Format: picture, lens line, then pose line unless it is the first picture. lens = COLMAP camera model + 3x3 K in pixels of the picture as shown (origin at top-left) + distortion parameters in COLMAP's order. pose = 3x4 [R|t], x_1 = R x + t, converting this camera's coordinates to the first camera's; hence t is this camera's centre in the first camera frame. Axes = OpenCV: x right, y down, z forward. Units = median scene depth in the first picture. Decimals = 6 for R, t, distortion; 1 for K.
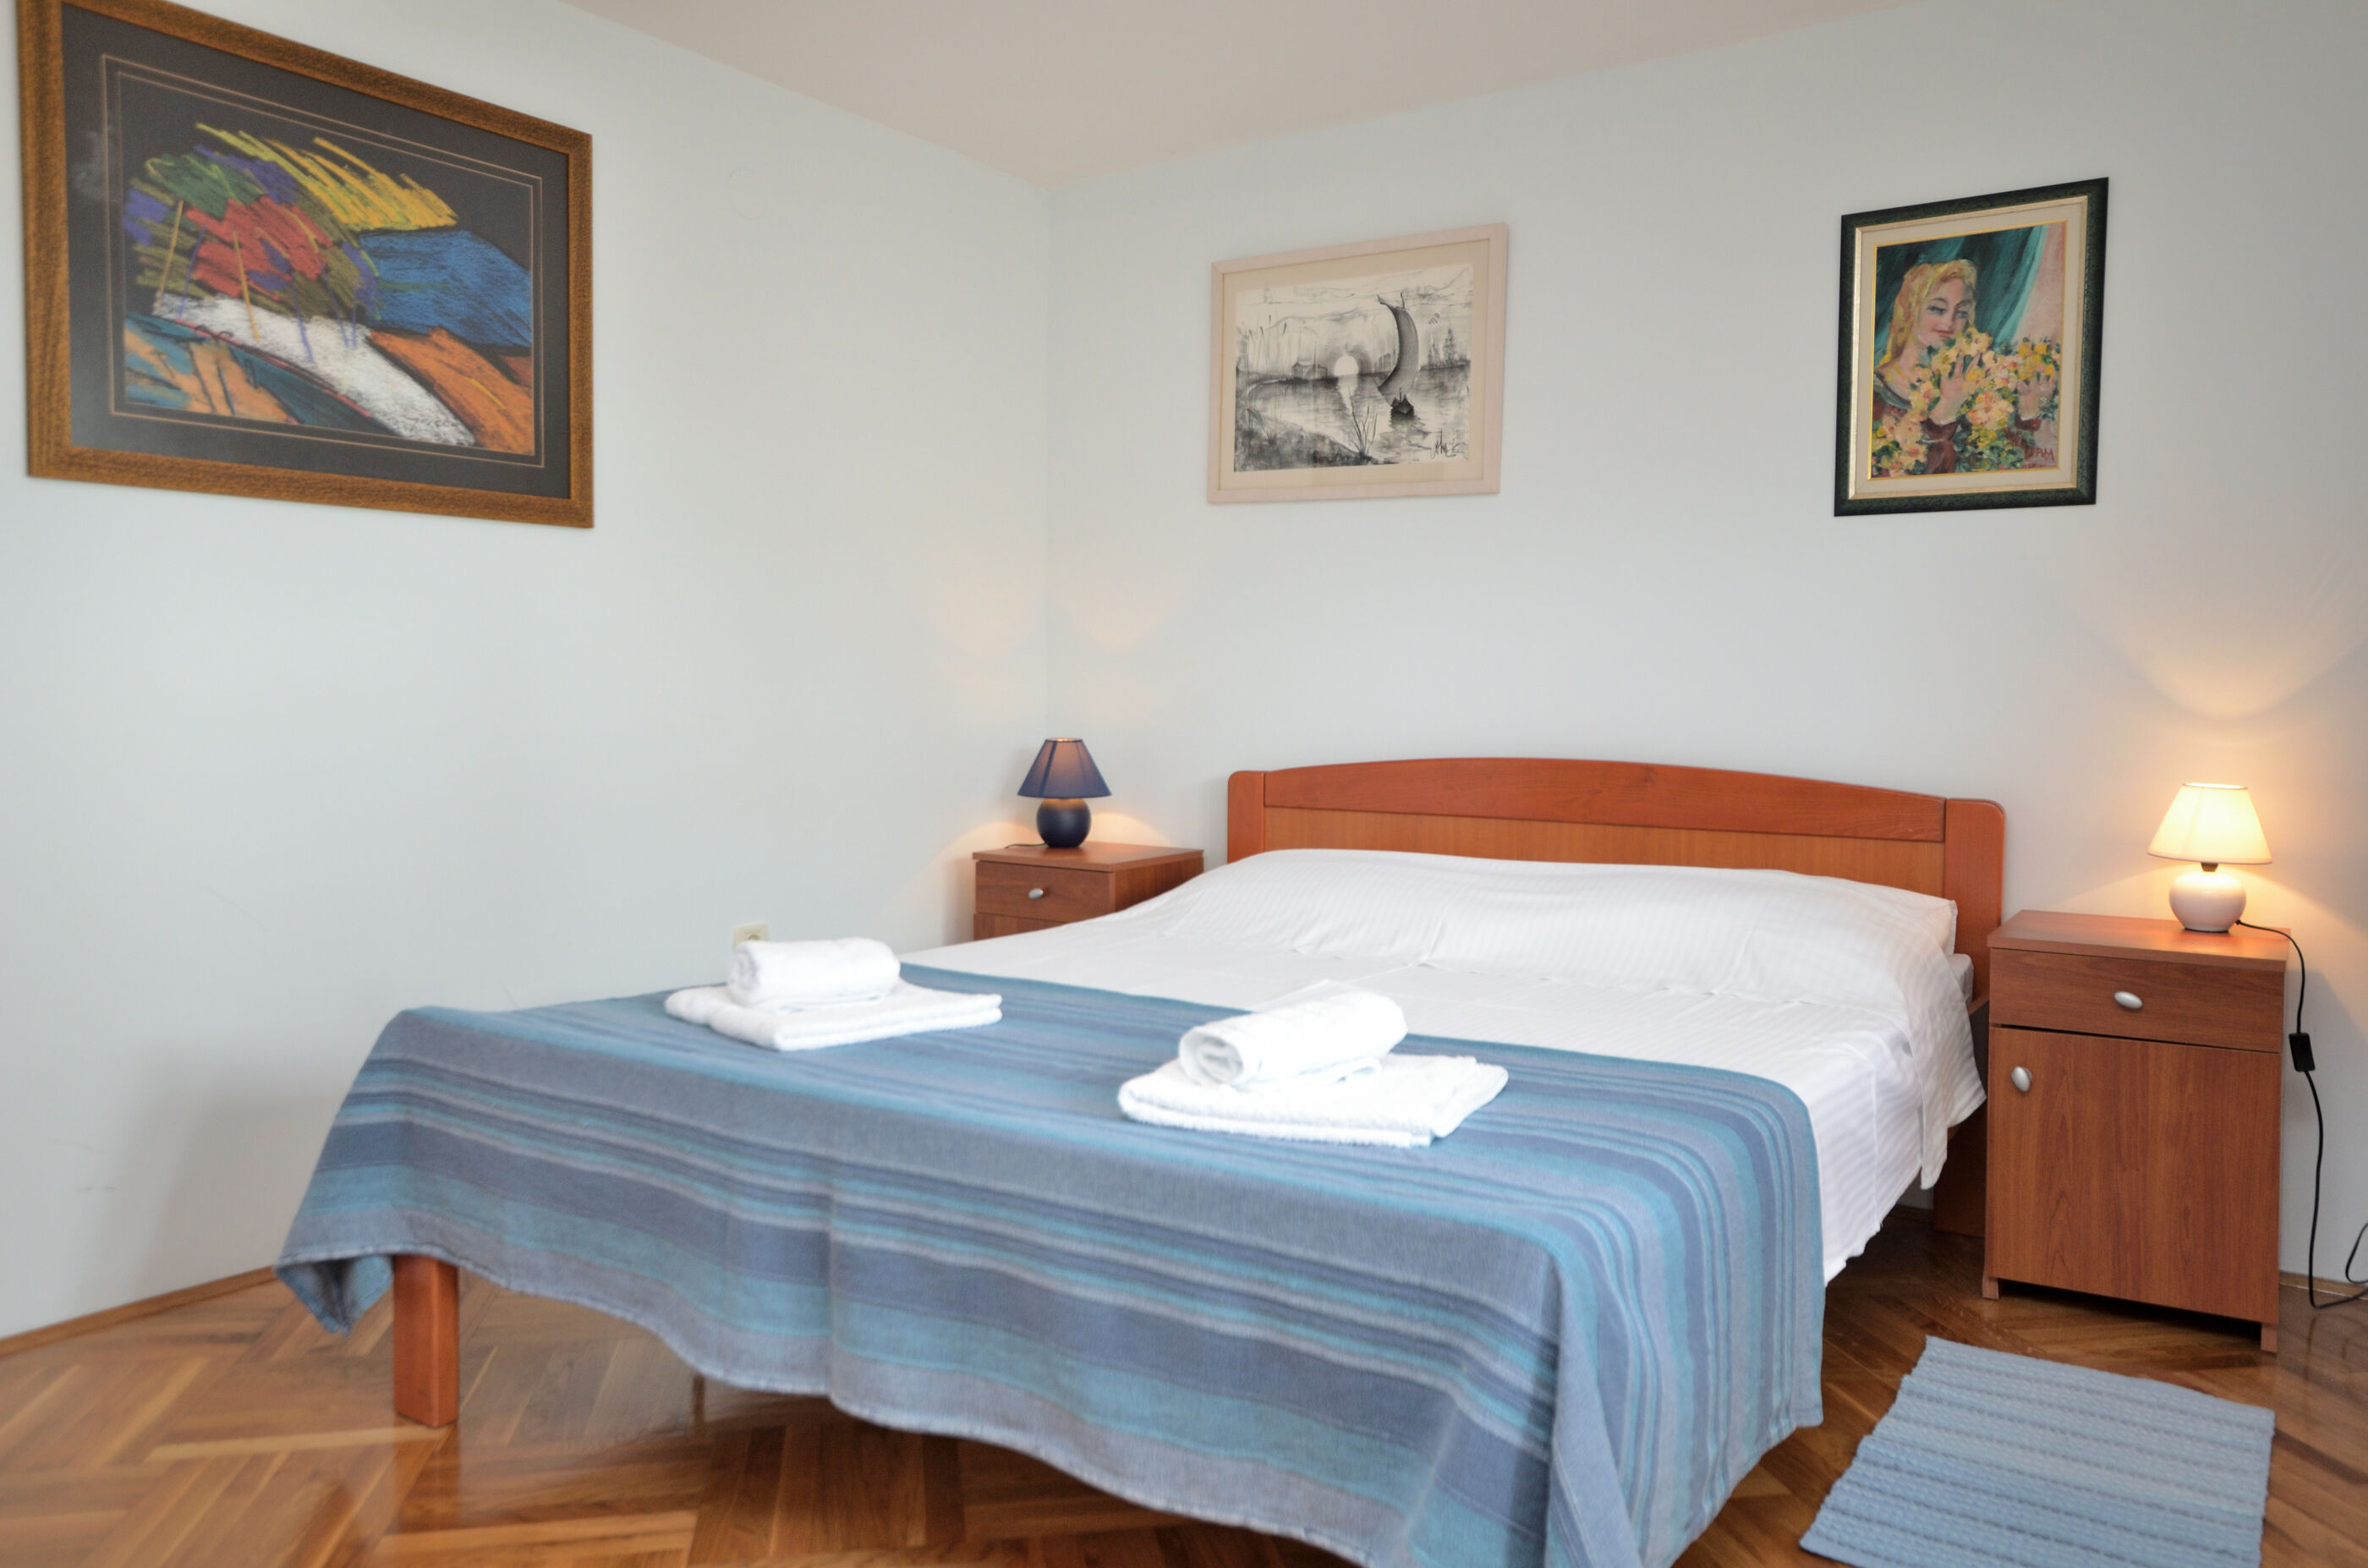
lens RADIAL K [[1704.3, 0, 1205.3], [0, 1704.3, 773.1], [0, 0, 1]] dist [0.006702, 0.010868]
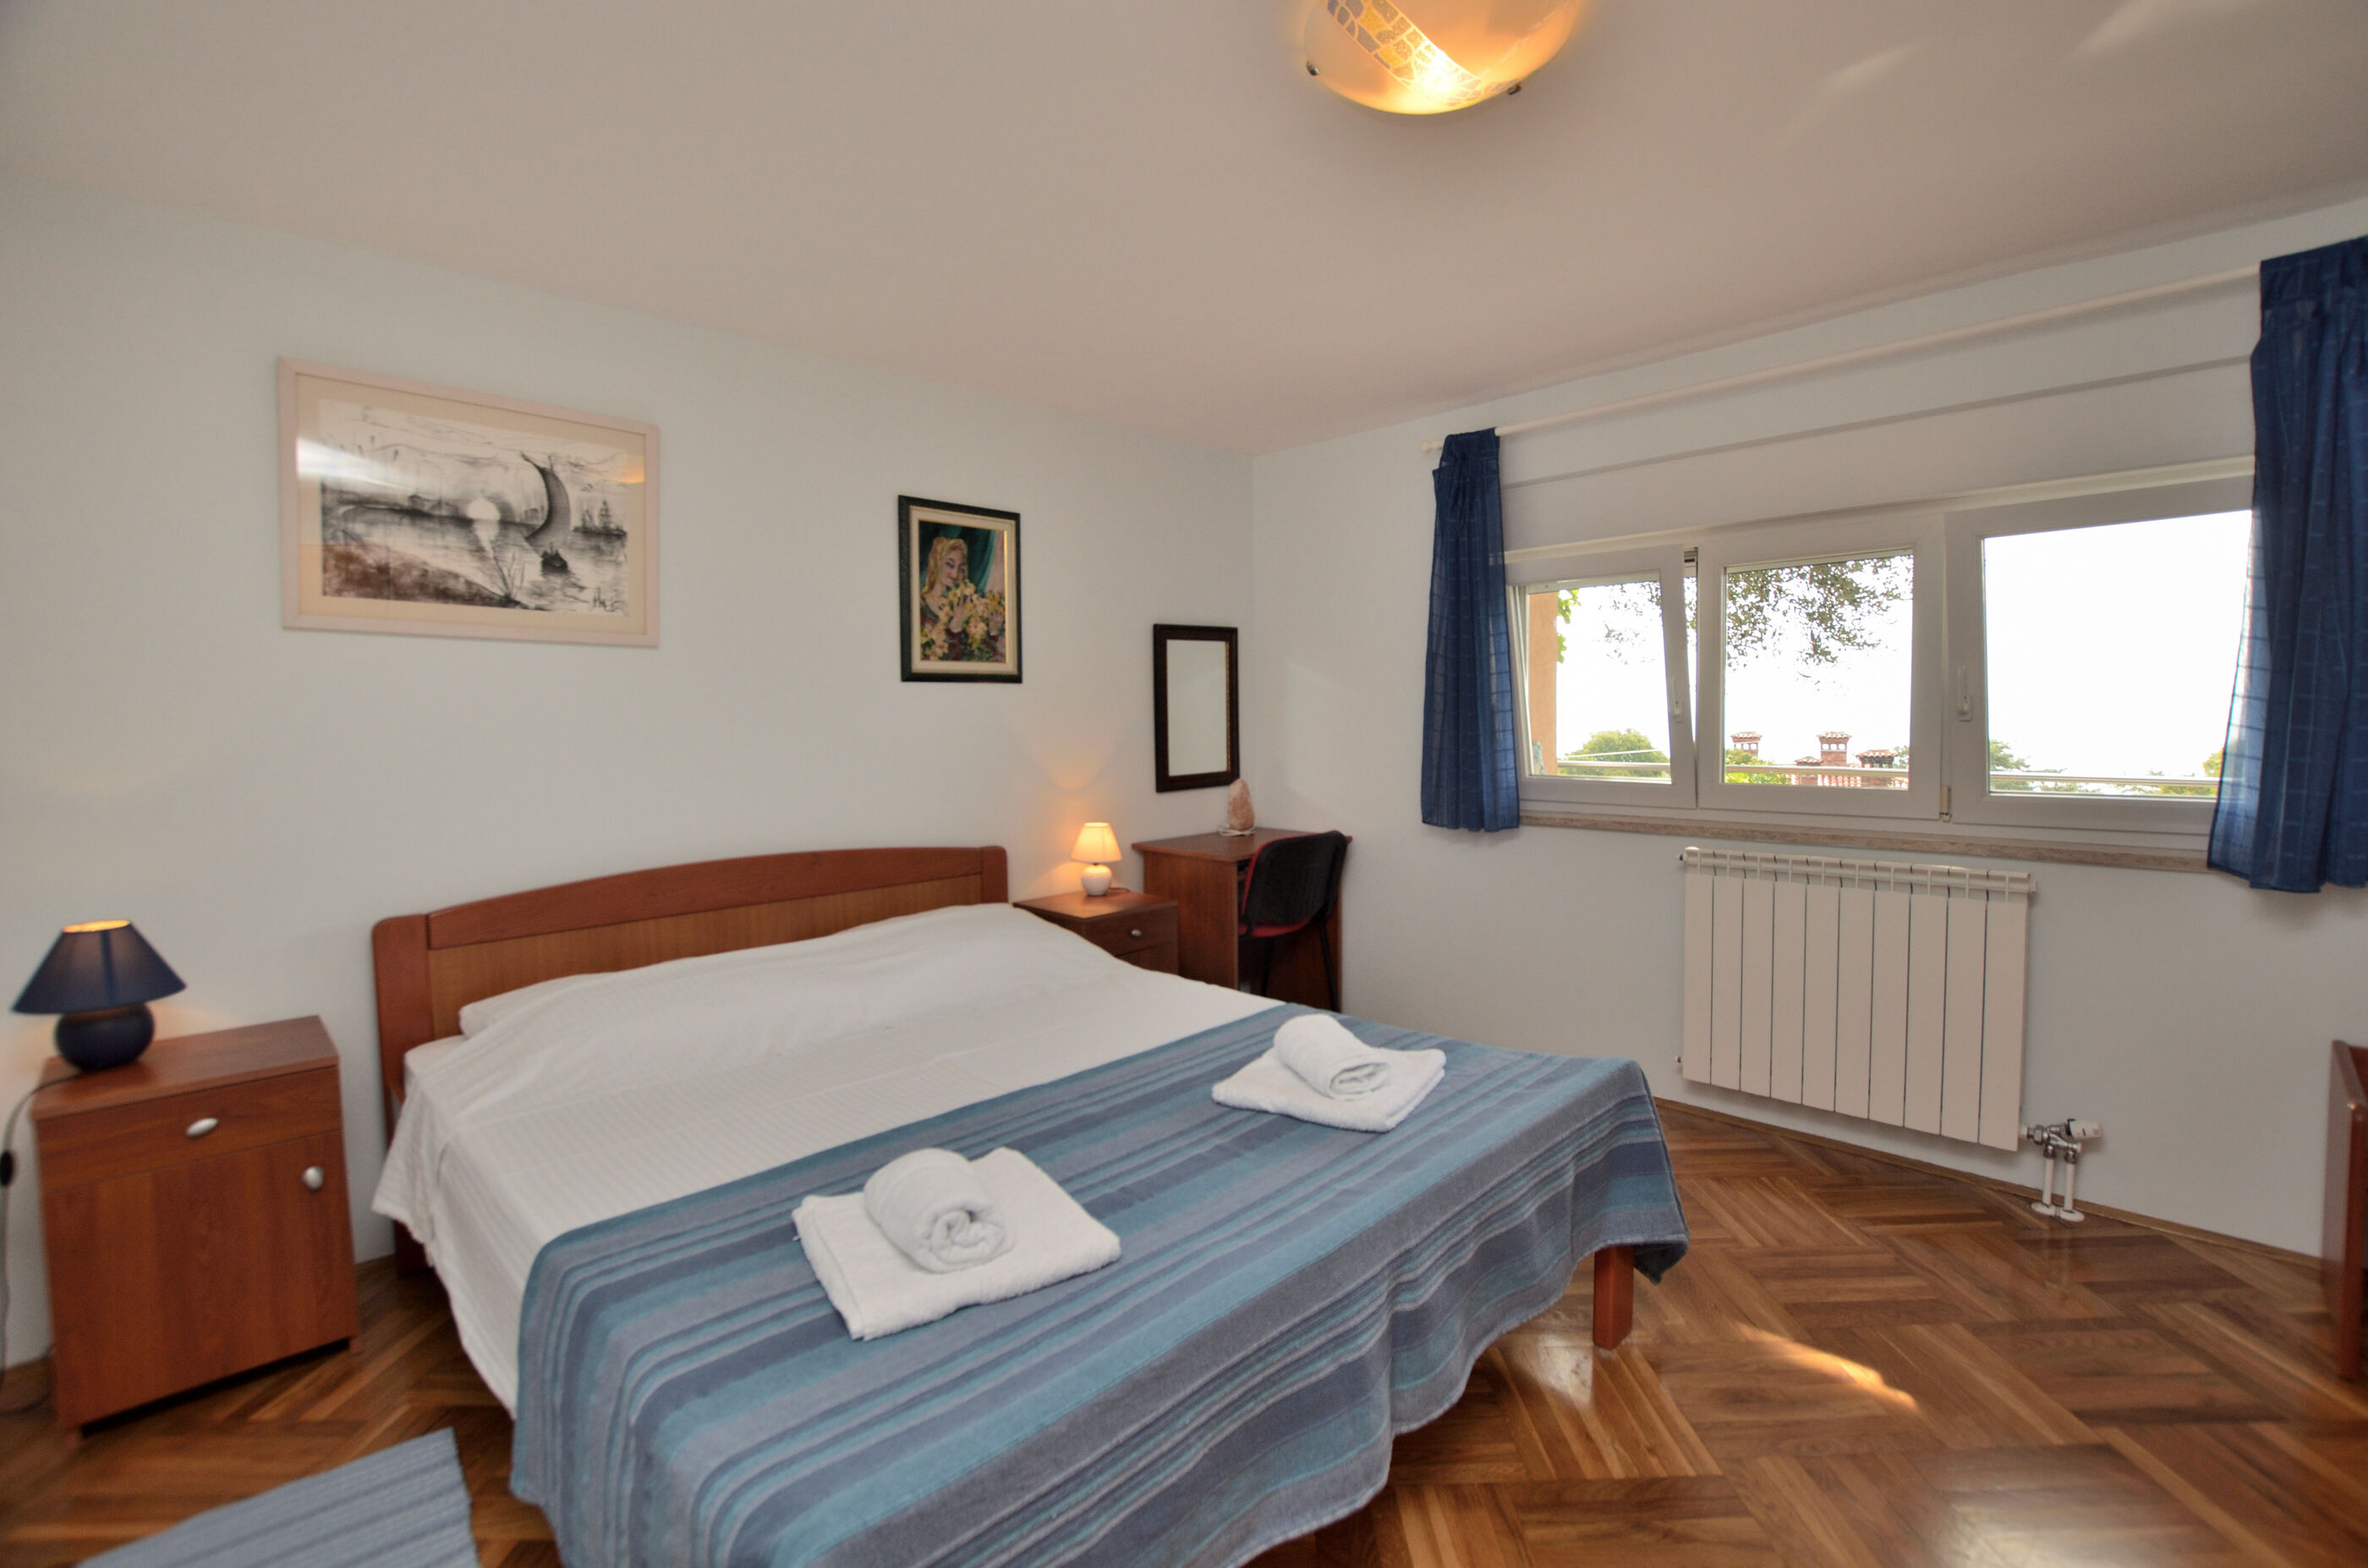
lens RADIAL K [[1046.7, 0, 1206.5], [0, 1046.7, 774.7], [0, 0, 1]] dist [-0.033068, 0.005188]
pose [[0.176613, -0.068498, 0.981894, -0.585077], [0.065578, 0.996178, 0.057699, -0.108906], [-0.982093, 0.054200, 0.180430, 0.588359]]
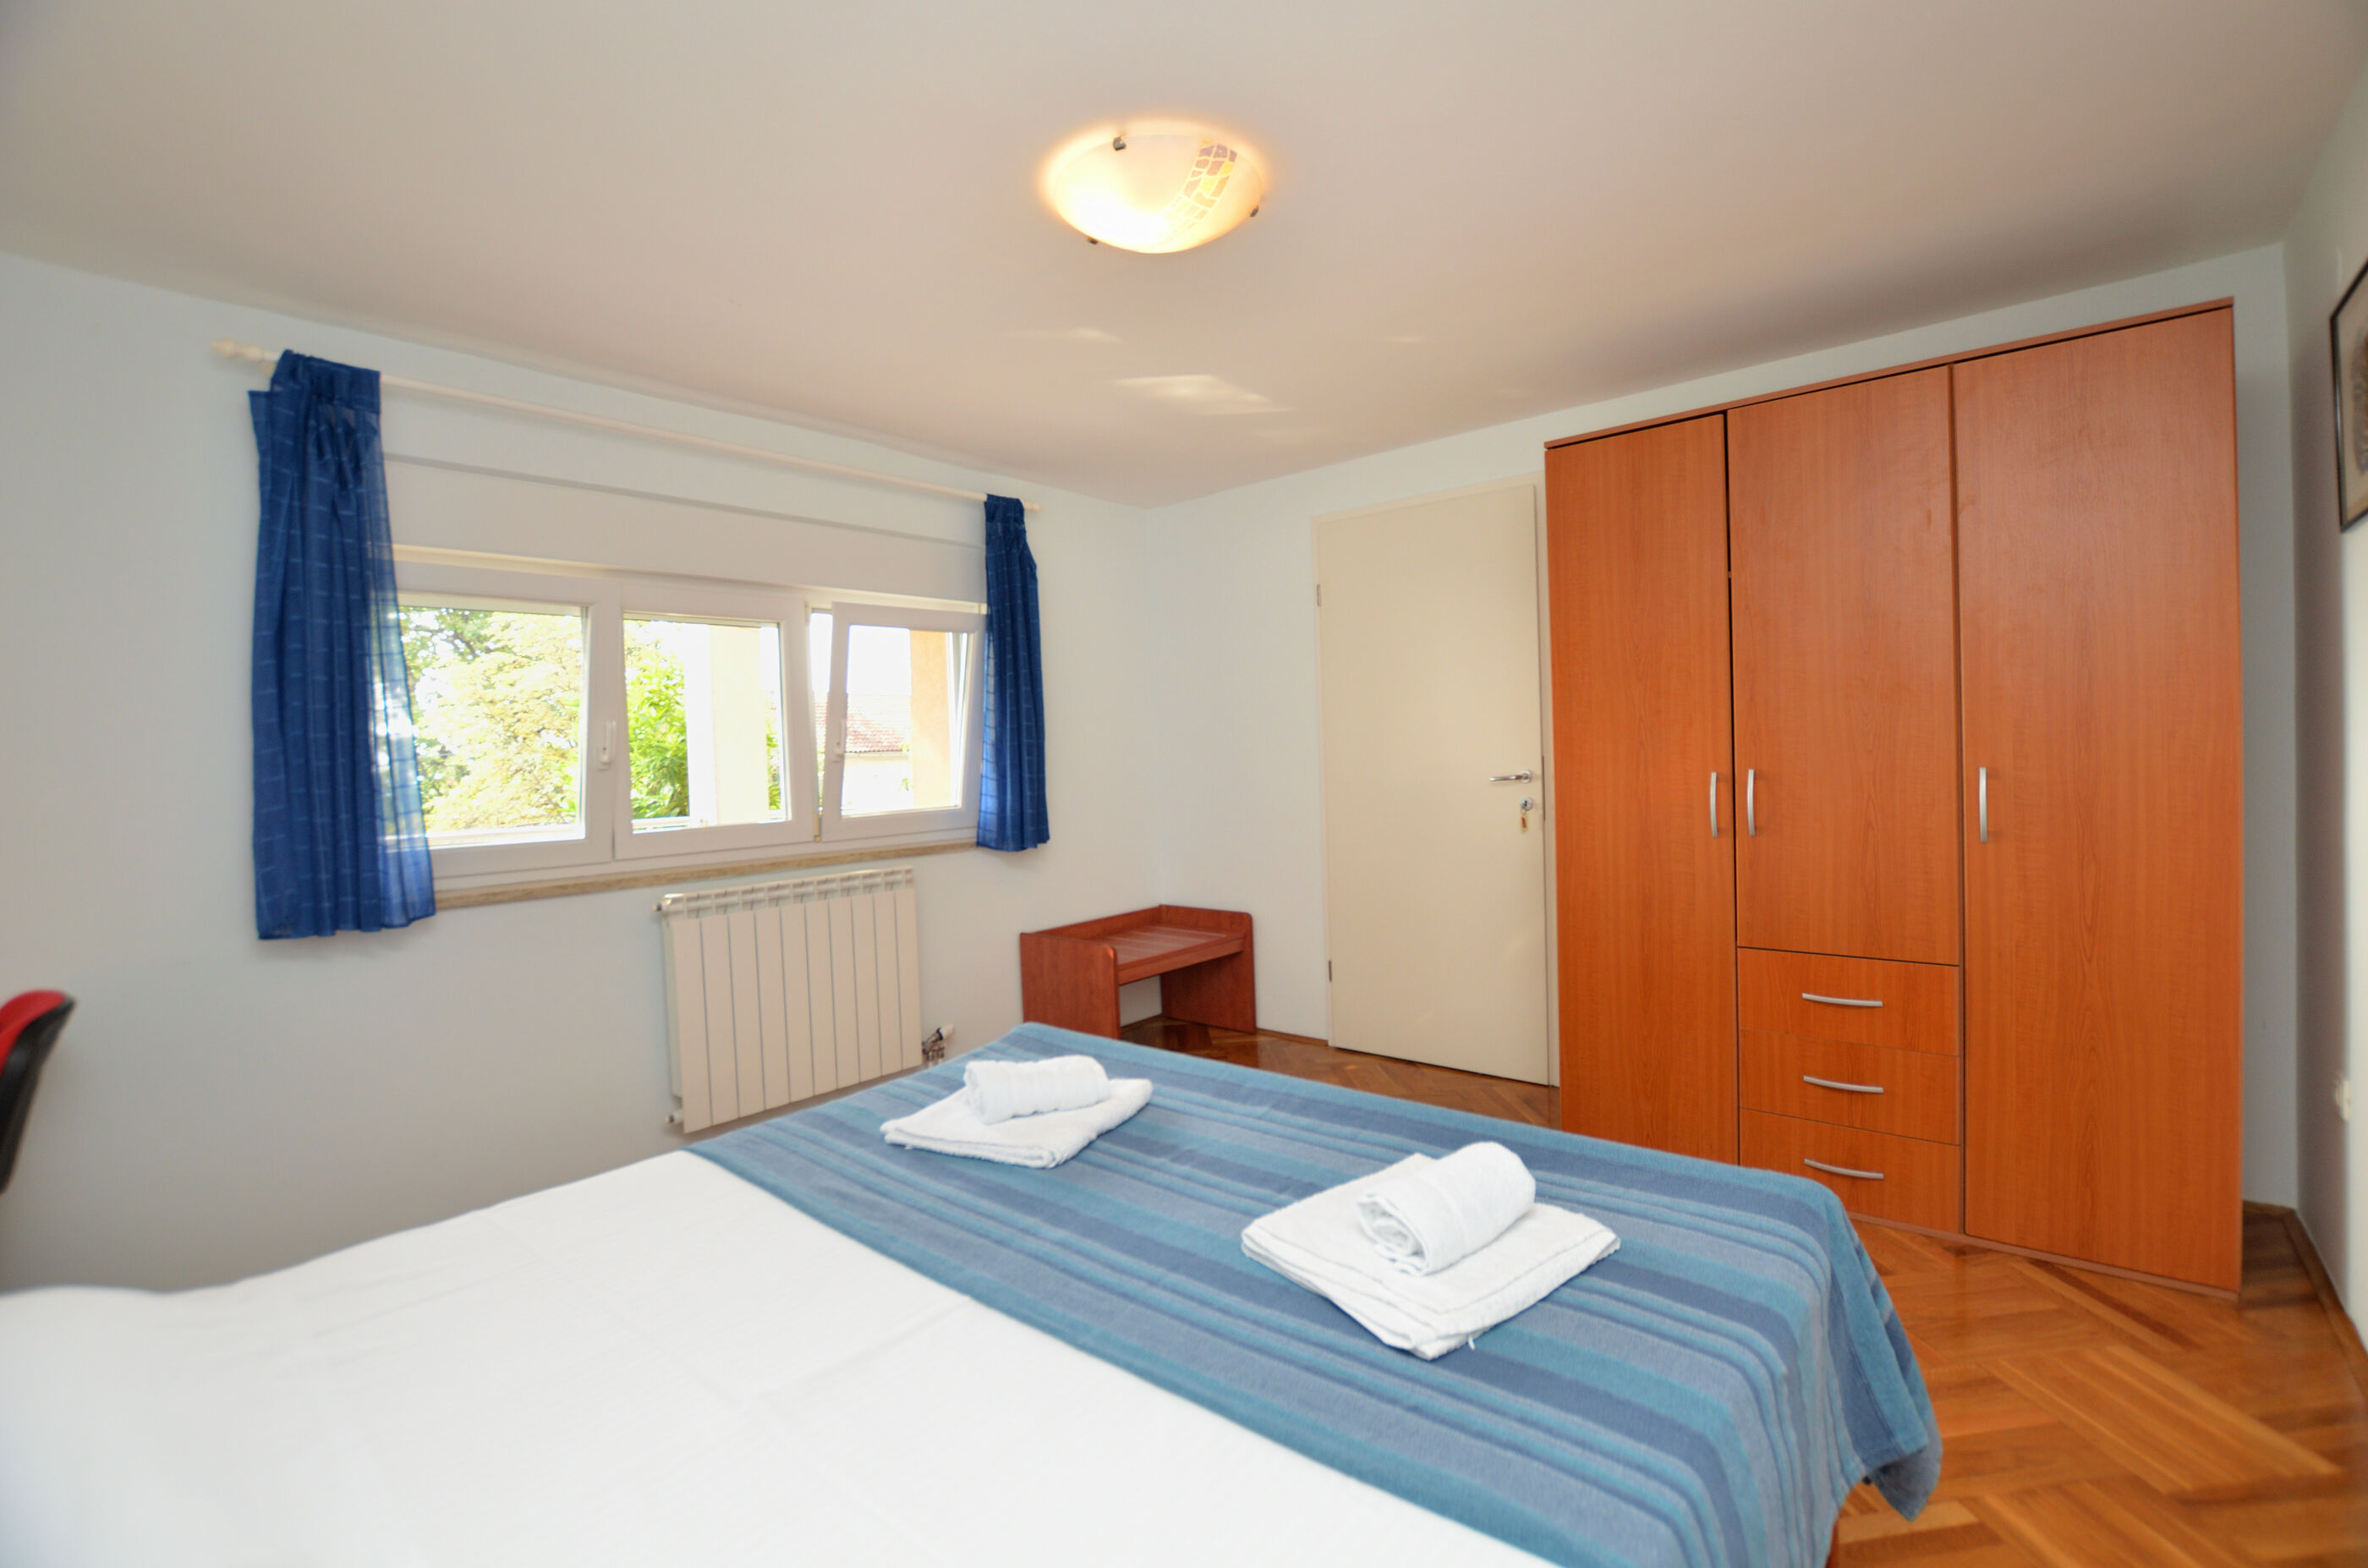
lens RADIAL K [[1041.5, 0, 1212.7], [0, 1041.5, 779.7], [0, 0, 1]] dist [-0.038814, 0.008530]
pose [[-0.996356, 0.021015, 0.082664, -0.122670], [0.027566, 0.996500, 0.078917, -0.121406], [-0.080716, 0.080908, -0.993448, 1.217528]]
